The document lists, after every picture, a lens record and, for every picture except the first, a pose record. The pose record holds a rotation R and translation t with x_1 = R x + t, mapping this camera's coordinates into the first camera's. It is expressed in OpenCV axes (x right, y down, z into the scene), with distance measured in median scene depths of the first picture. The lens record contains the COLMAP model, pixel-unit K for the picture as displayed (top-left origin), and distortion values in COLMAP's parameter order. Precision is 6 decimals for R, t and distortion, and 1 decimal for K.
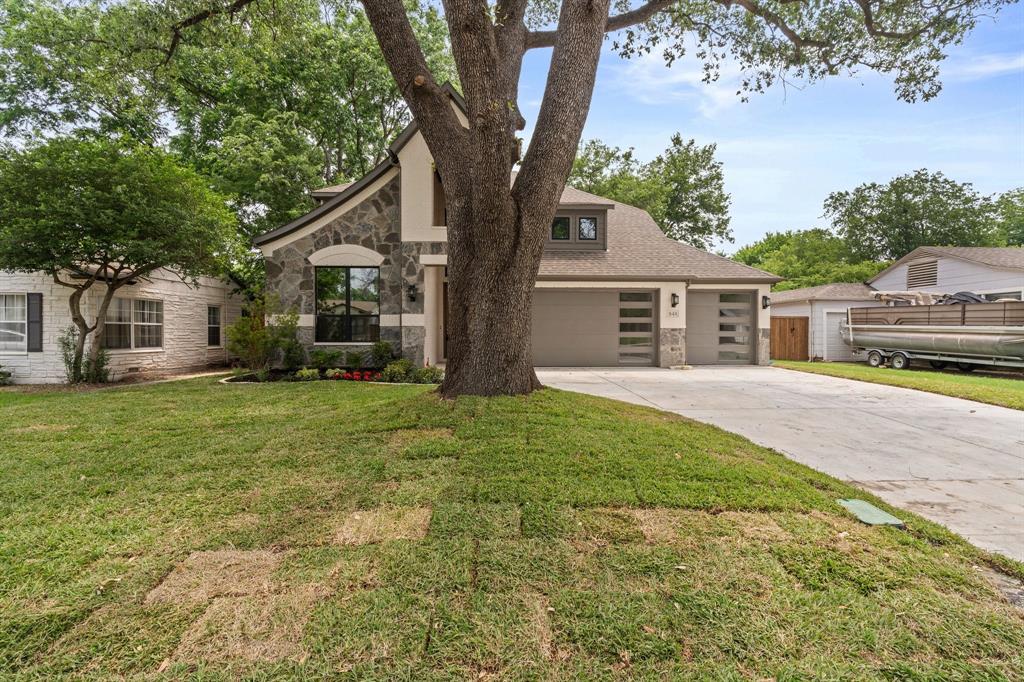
lens RADIAL K [[461.4, 0, 514.3], [0, 461.4, 335.5], [0, 0, 1]] dist [-0.003705, 0.000608]
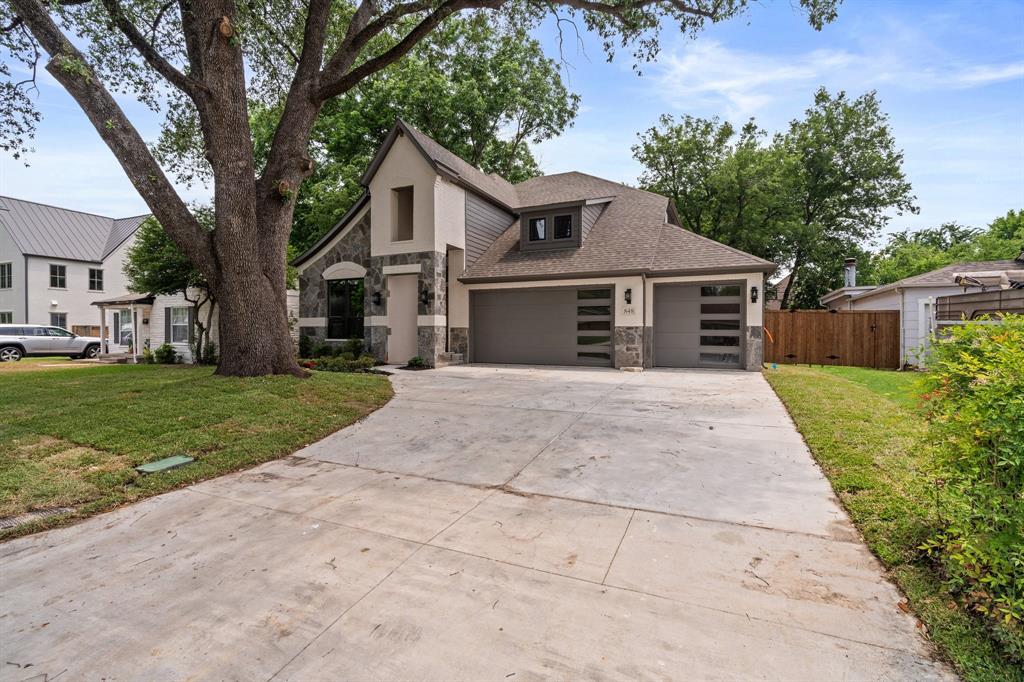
lens RADIAL K [[461.4, 0, 514.3], [0, 461.4, 335.5], [0, 0, 1]] dist [-0.003705, 0.000608]
pose [[0.894652, 0.003235, -0.446753, 0.553051], [-0.003224, 0.999994, 0.000785, 0.002467], [0.446753, 0.000738, 0.894657, 0.065903]]
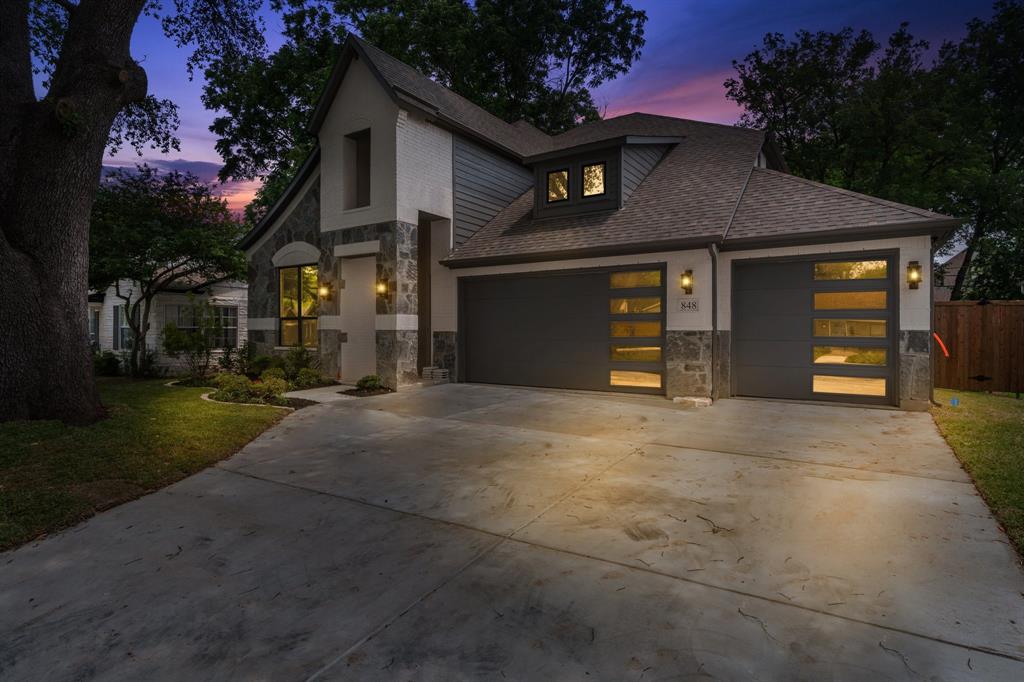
lens RADIAL K [[535.3, 0, 512.7], [0, 535.3, 330.6], [0, 0, 1]] dist [0.000063, 0.000208]
pose [[0.815160, -0.001098, -0.579235, 0.551006], [-0.002042, 0.999987, -0.004769, -0.012483], [0.579233, 0.005071, 0.815146, 0.331813]]
